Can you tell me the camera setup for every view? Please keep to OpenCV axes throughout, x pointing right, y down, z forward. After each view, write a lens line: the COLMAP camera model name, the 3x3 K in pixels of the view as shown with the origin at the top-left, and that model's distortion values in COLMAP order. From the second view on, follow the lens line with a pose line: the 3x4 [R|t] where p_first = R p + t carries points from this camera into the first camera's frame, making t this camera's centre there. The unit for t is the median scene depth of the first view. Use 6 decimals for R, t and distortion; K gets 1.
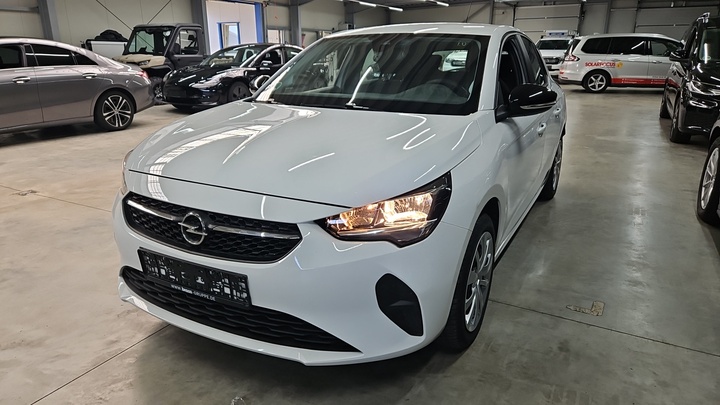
lens RADIAL K [[486.4, 0, 361.9], [0, 486.4, 204.9], [0, 0, 1]] dist [0.010765, -0.004390]
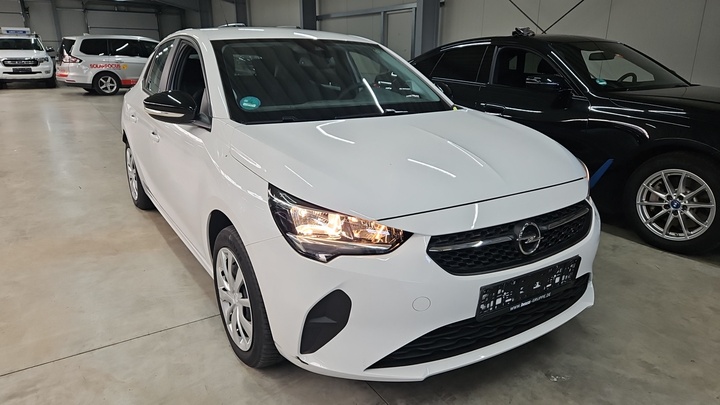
lens RADIAL K [[486.4, 0, 361.9], [0, 486.4, 204.9], [0, 0, 1]] dist [0.010765, -0.004390]
pose [[0.488565, -0.253823, 0.834792, -0.152177], [0.254436, 0.956614, 0.141954, -0.028196], [-0.834605, 0.143048, 0.531950, 0.084953]]
